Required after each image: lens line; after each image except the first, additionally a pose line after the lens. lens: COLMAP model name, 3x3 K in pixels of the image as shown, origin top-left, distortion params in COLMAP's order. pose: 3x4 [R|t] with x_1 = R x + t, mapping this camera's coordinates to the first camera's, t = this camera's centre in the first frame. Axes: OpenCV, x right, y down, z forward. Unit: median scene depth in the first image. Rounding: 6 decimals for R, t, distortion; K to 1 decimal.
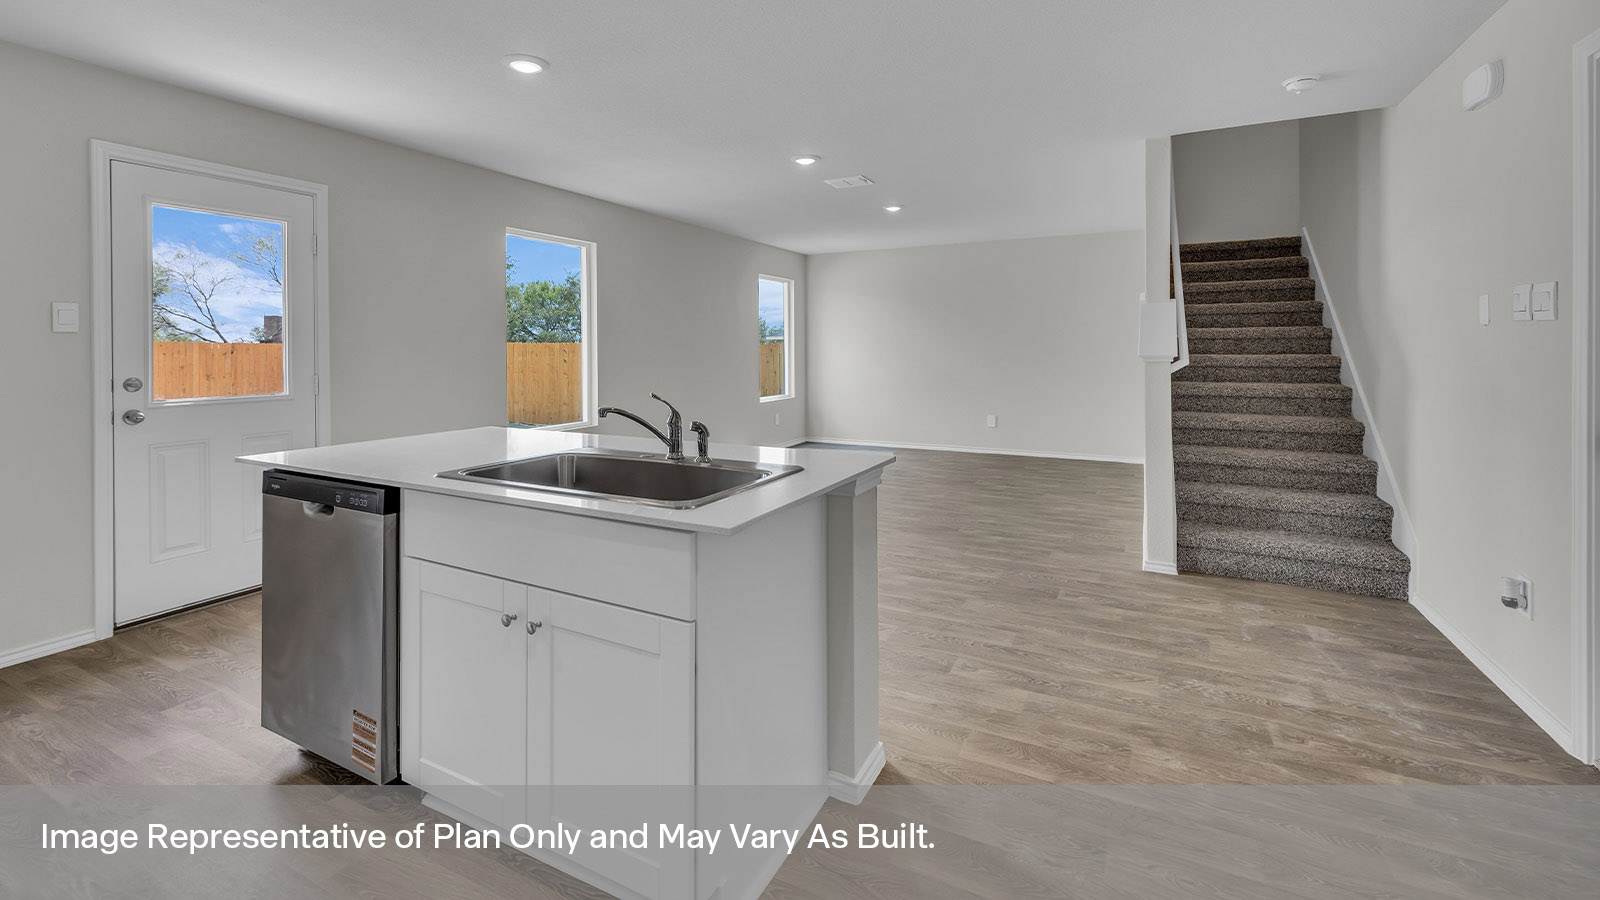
lens RADIAL K [[659.3, 0, 800.5], [0, 659.3, 513.4], [0, 0, 1]] dist [0.002323, 0.000117]
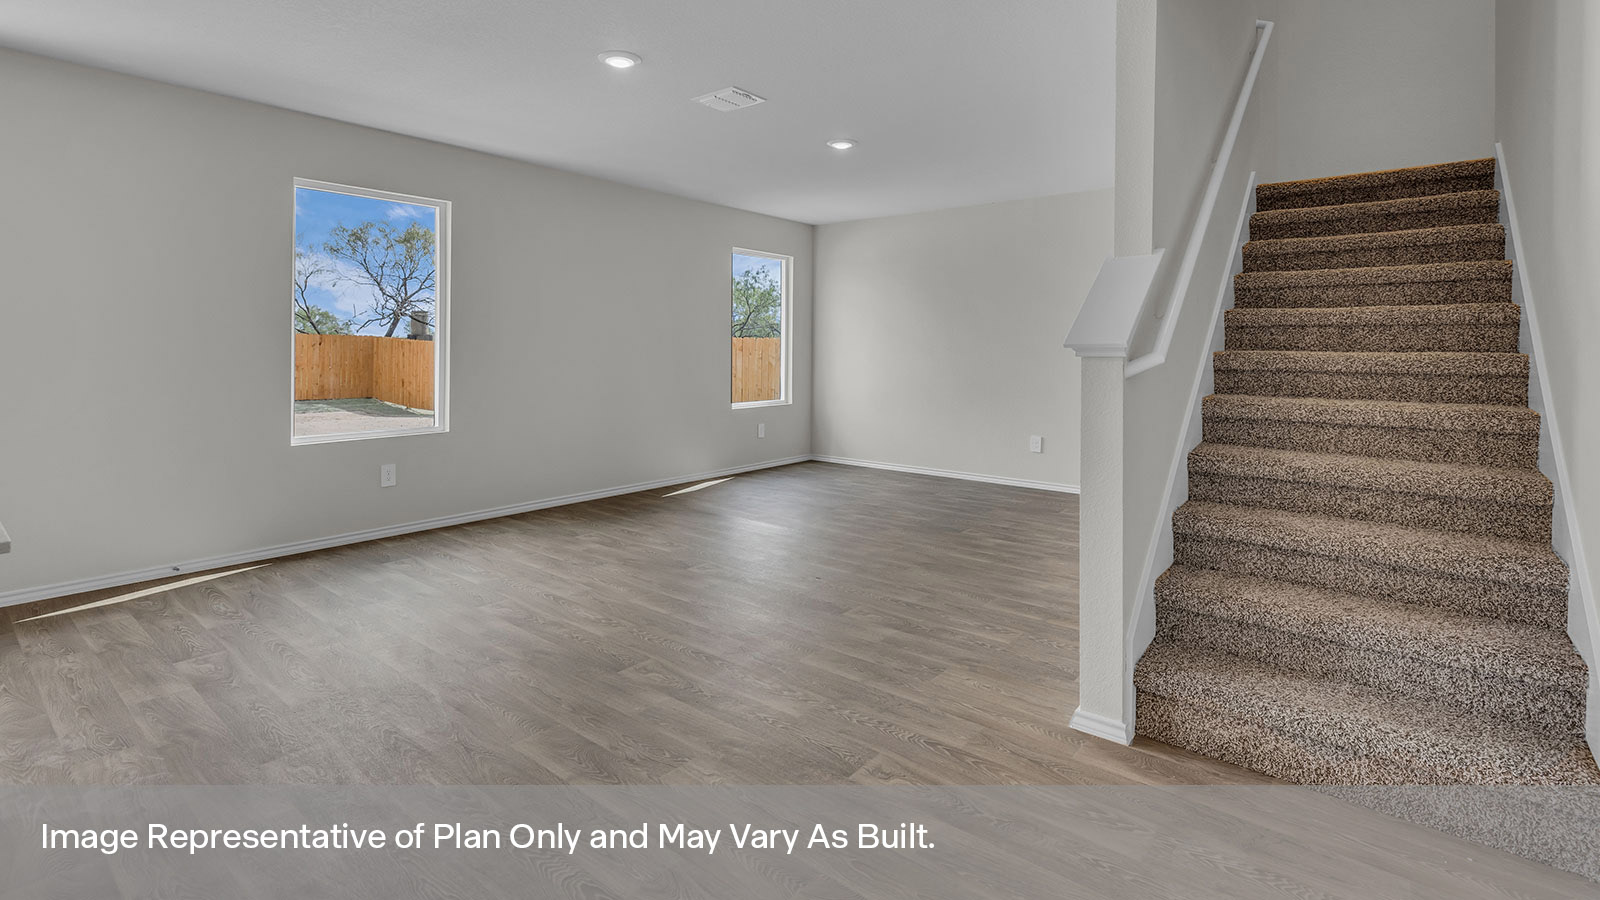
lens RADIAL K [[733.6, 0, 797.6], [0, 733.6, 501.7], [0, 0, 1]] dist [0.000359, 0.000144]
pose [[0.977996, 0.056057, -0.200949, 0.358750], [-0.064146, 0.997362, -0.033965, -0.059858], [0.198515, 0.046108, 0.979013, 0.297488]]
